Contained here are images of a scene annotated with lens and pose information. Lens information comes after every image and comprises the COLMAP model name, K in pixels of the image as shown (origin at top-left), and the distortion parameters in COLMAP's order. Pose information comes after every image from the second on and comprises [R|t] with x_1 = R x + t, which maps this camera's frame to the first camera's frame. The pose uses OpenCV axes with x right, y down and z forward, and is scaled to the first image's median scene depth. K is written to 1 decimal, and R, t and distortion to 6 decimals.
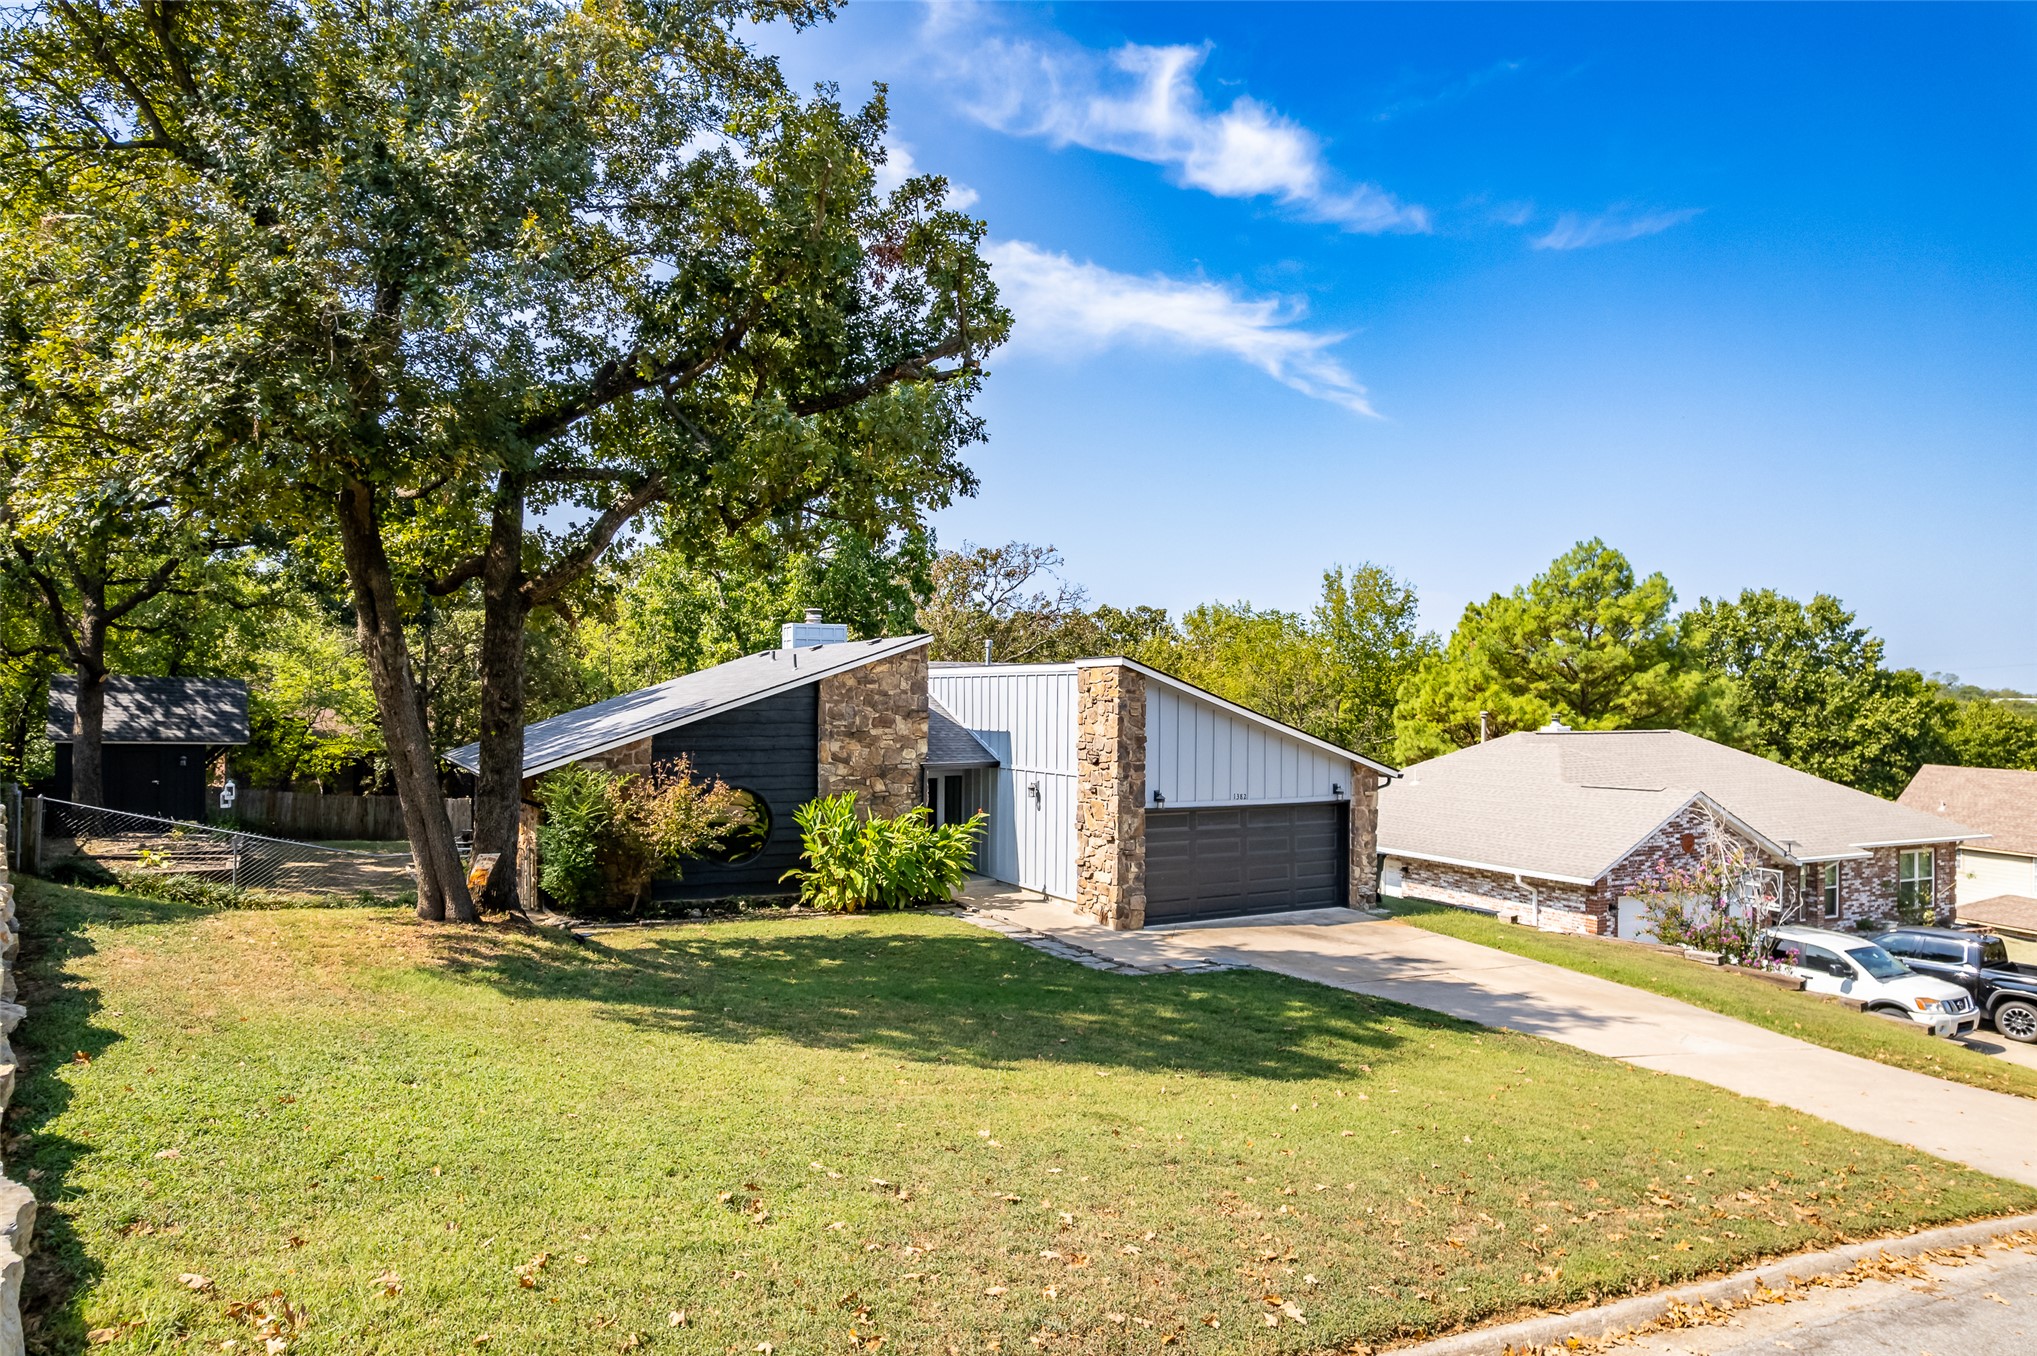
lens RADIAL K [[1304.6, 0, 1022.4], [0, 1304.6, 675.2], [0, 0, 1]] dist [-0.075374, 0.063747]
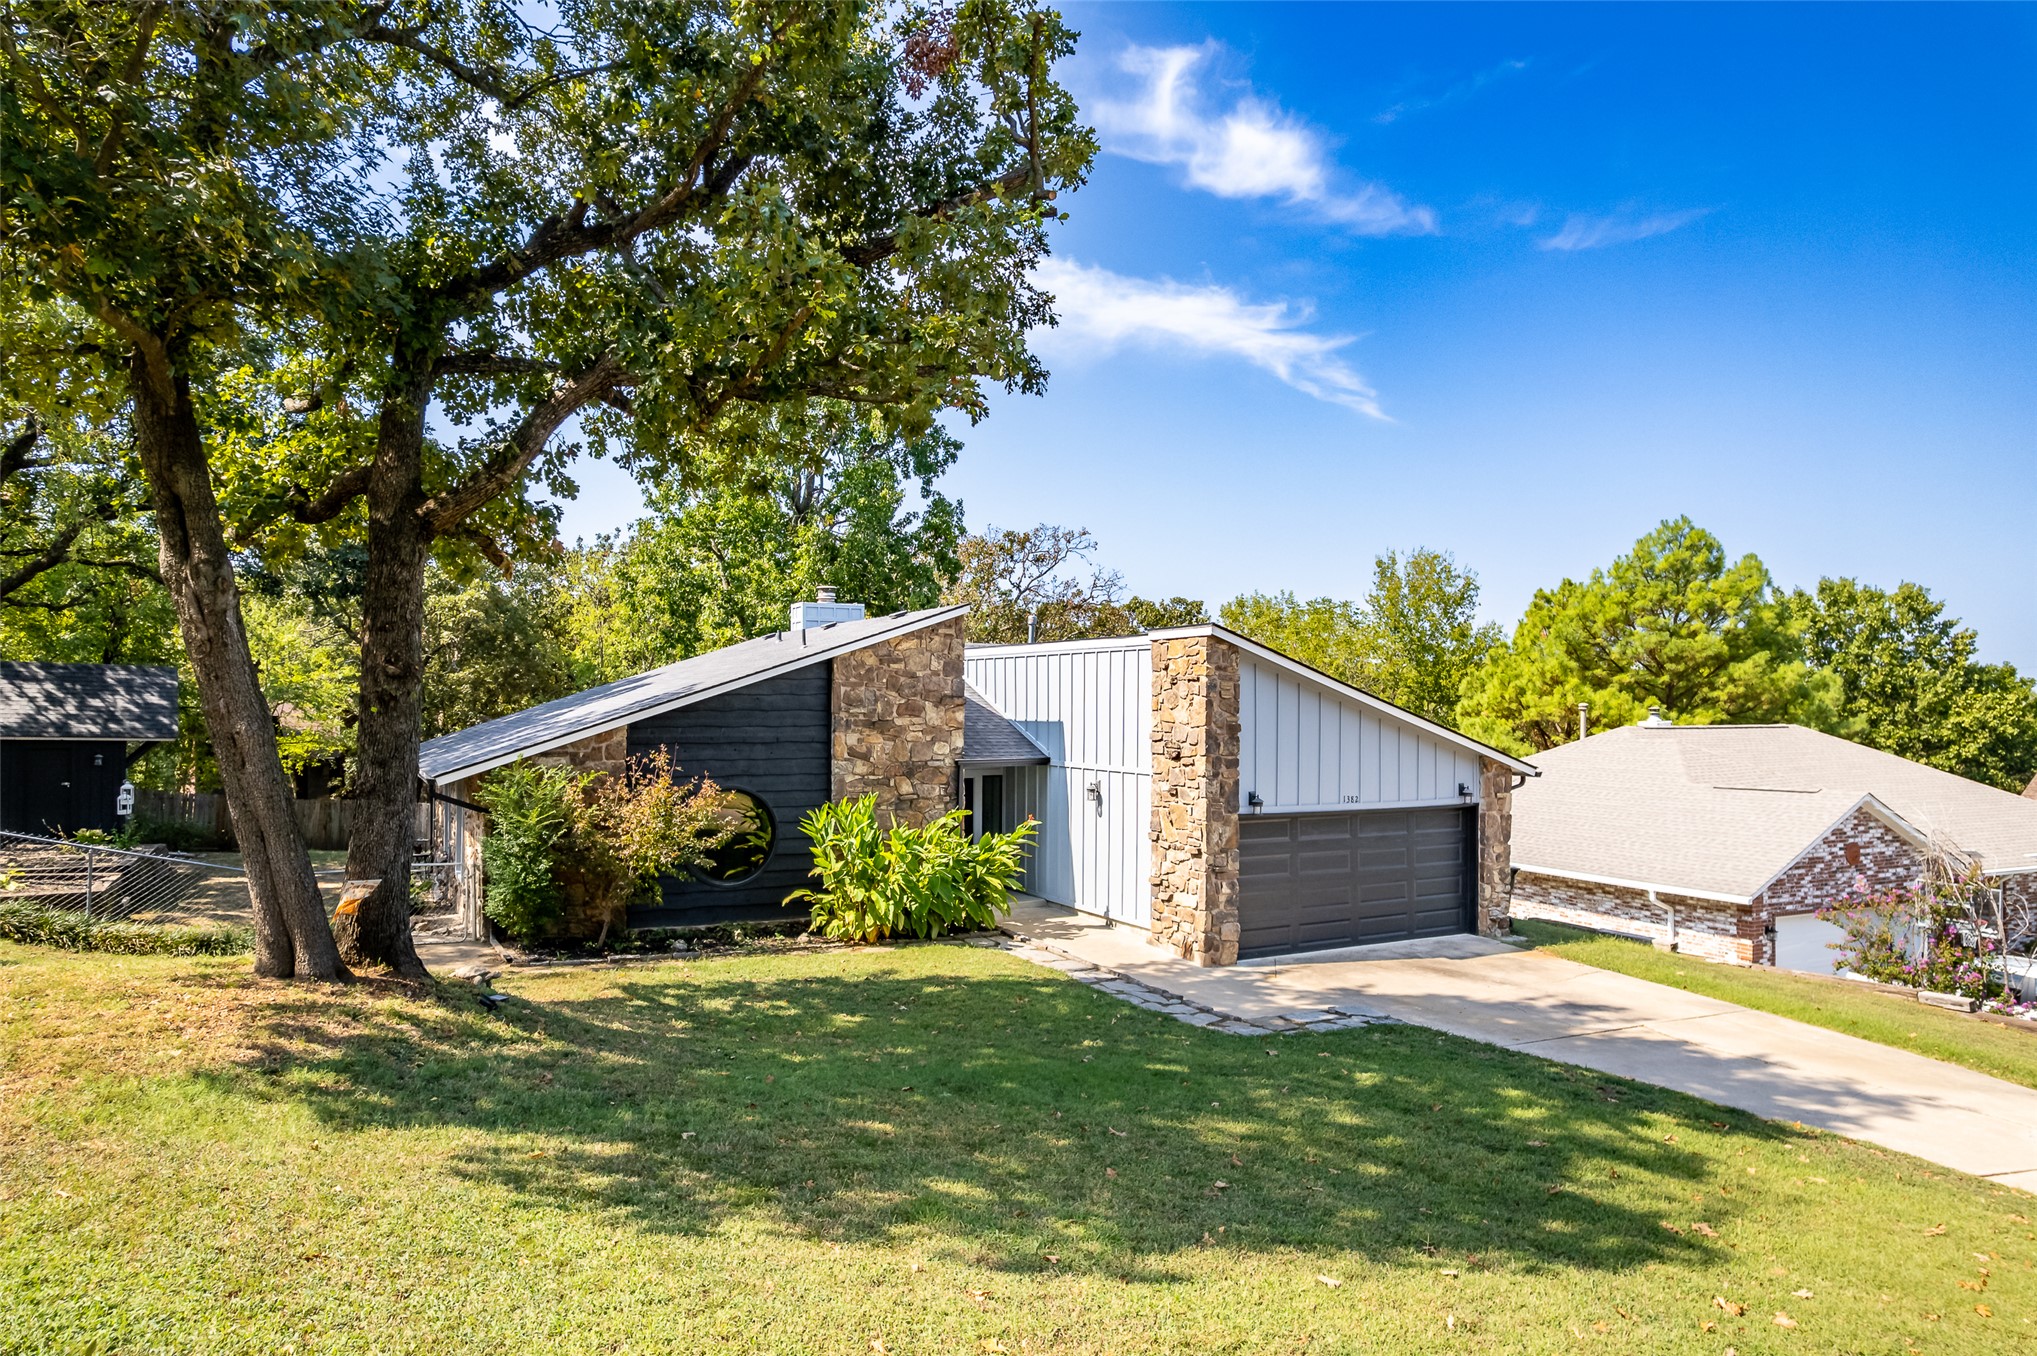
lens RADIAL K [[1304.6, 0, 1022.4], [0, 1304.6, 674.5], [0, 0, 1]] dist [-0.075374, 0.063747]
pose [[0.999946, -0.001795, -0.010225, -0.027924], [0.001753, 0.999990, -0.004055, 0.017484], [0.010232, 0.004036, 0.999940, 0.178954]]
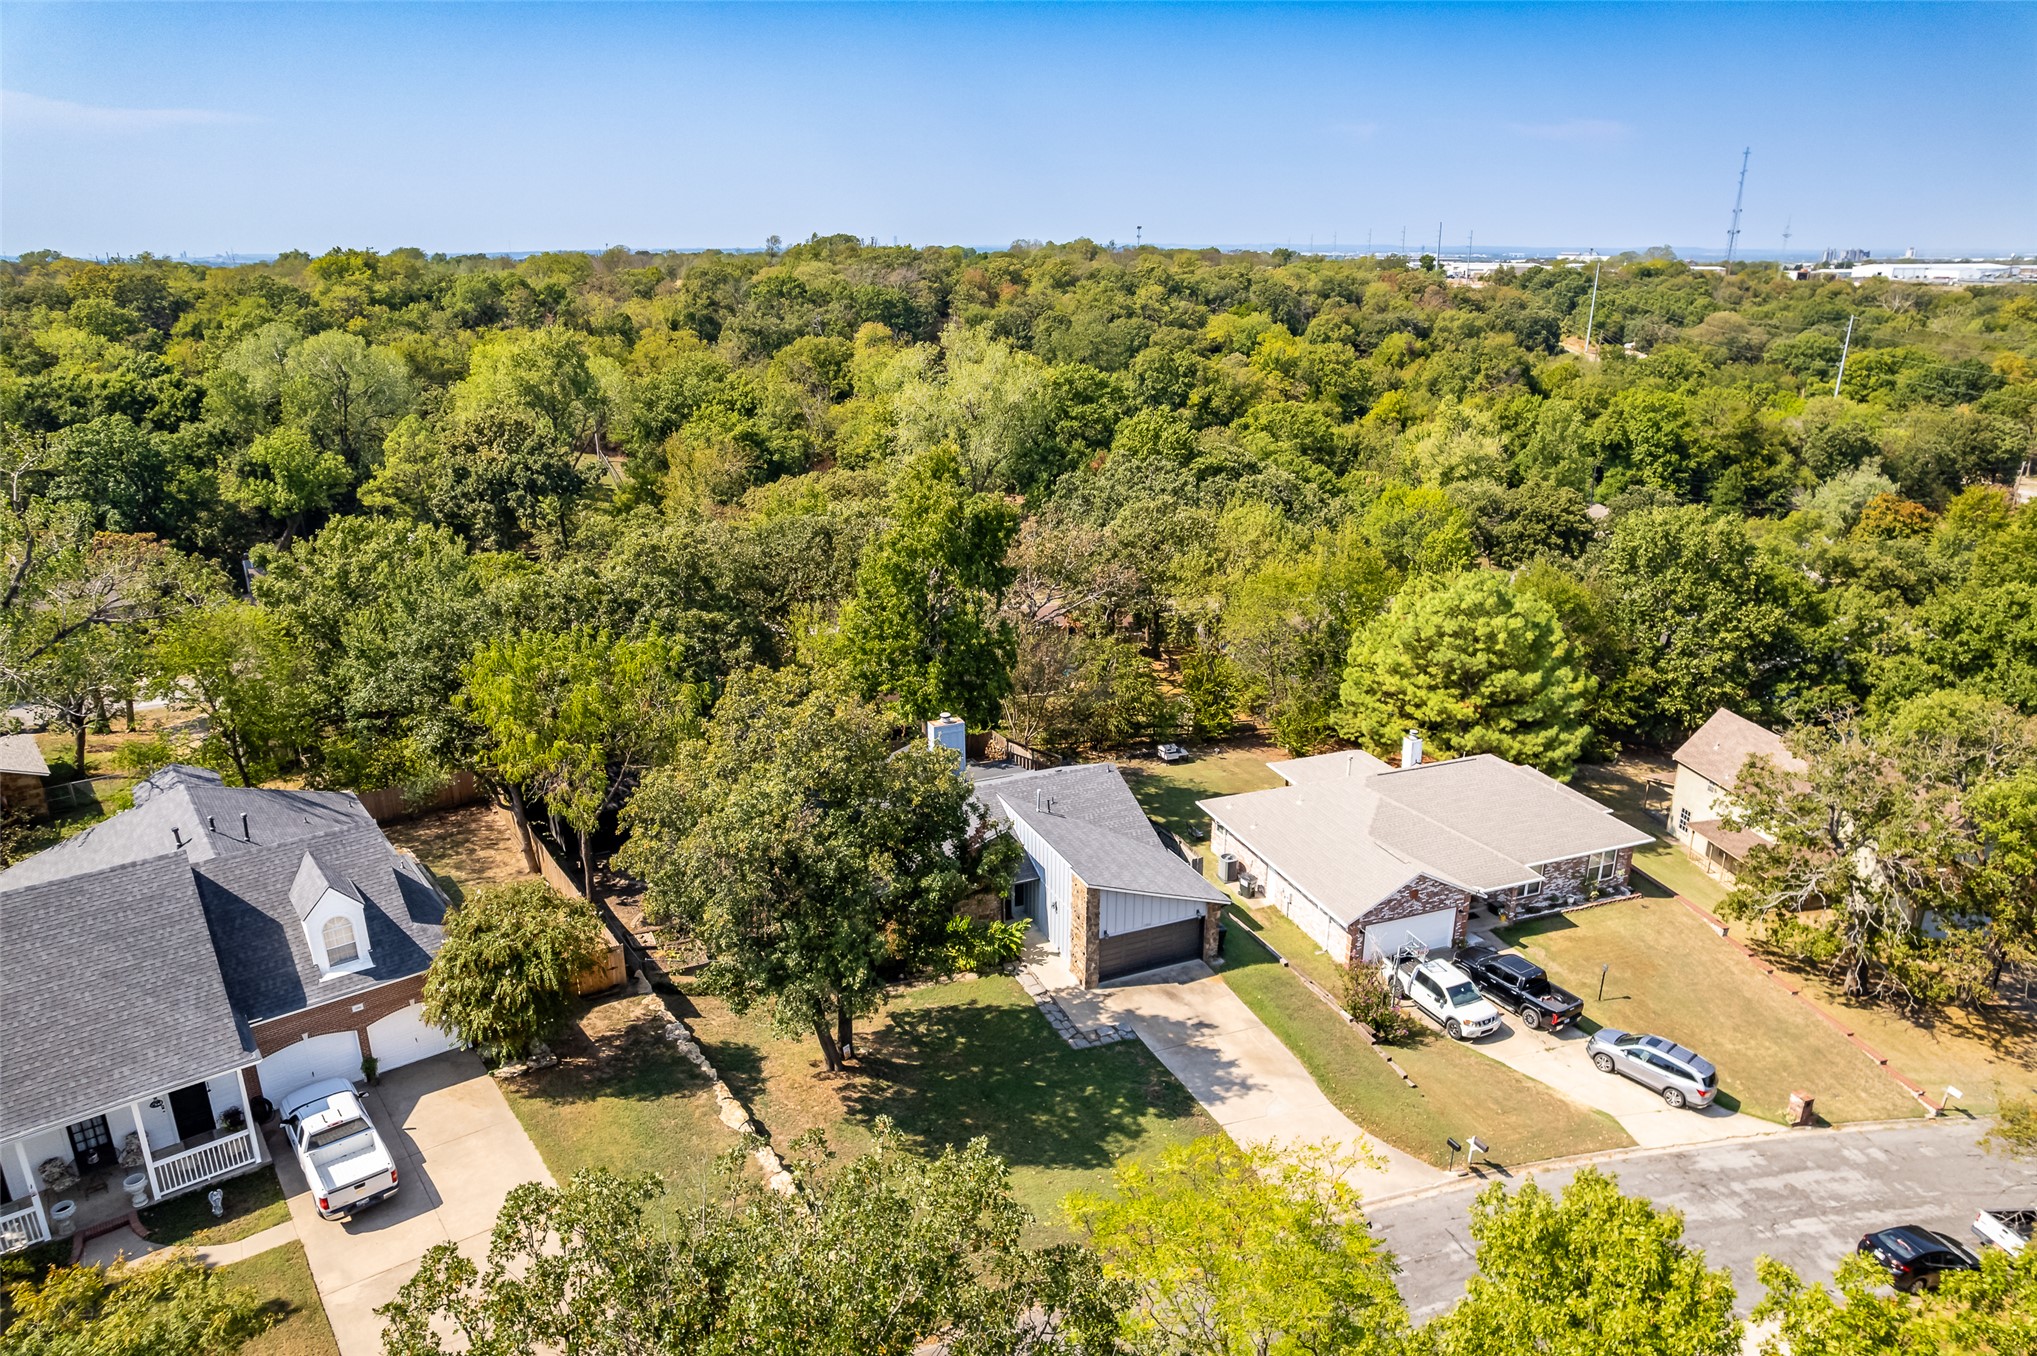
lens RADIAL K [[1304.6, 0, 1016.7], [0, 1304.6, 683.3], [0, 0, 1]] dist [-0.075374, 0.063747]
pose [[0.995305, 0.023428, -0.093911, 0.138171], [0.009784, 0.940940, 0.338431, -0.965416], [0.096293, -0.337761, 0.936293, -0.855960]]
